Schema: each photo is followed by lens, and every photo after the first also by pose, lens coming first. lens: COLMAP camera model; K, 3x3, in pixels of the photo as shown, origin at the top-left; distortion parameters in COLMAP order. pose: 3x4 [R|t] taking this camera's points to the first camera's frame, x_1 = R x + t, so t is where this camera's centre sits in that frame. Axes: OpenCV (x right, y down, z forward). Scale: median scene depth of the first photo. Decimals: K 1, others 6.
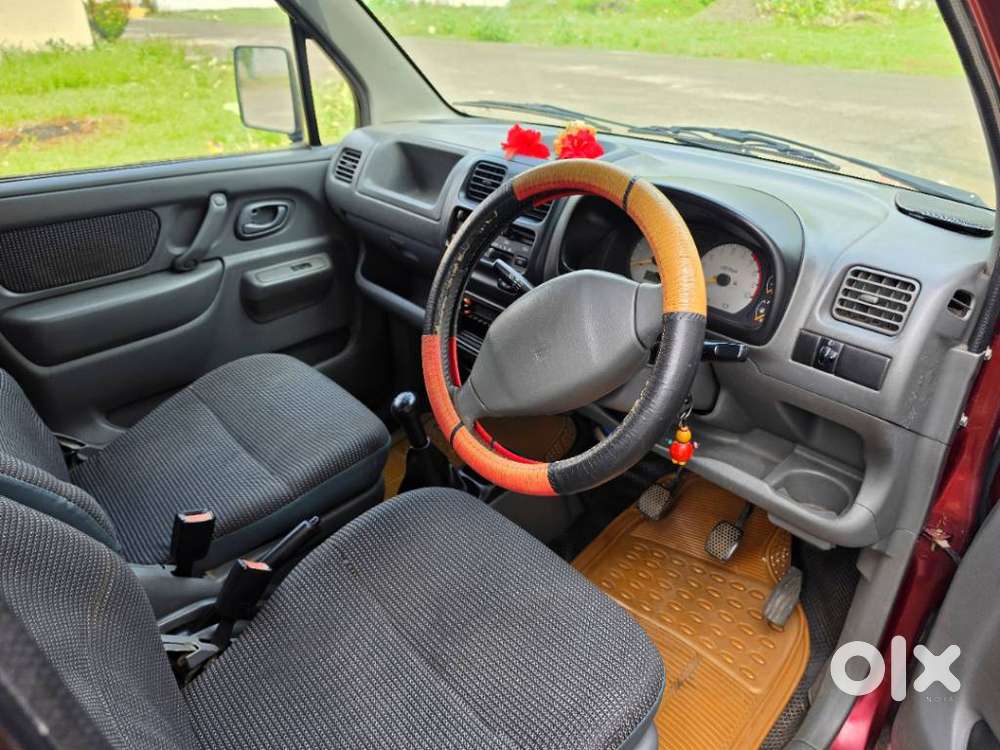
lens RADIAL K [[686.6, 0, 500.0], [0, 686.6, 375.0], [0, 0, 1]] dist [-0.001335, -0.005240]
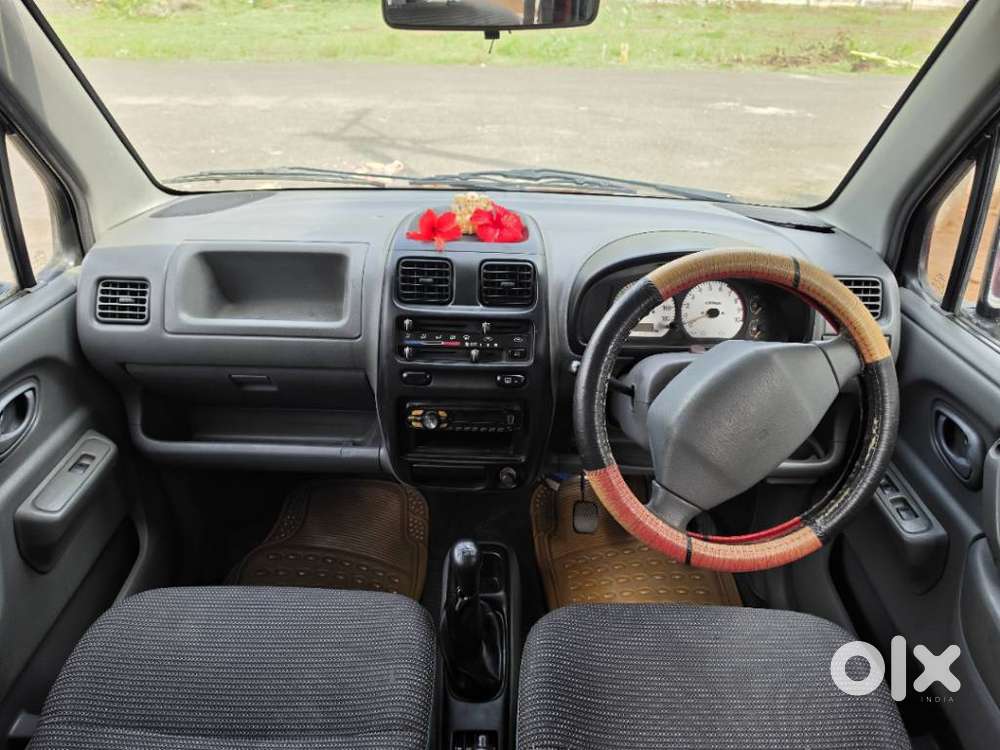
lens RADIAL K [[678.4, 0, 500.0], [0, 678.4, 375.0], [0, 0, 1]] dist [-0.019005, 0.001466]
pose [[0.668429, -0.352943, 0.654702, -0.443372], [0.338161, 0.928213, 0.155139, -0.215189], [-0.662458, 0.117695, 0.739796, 0.255069]]
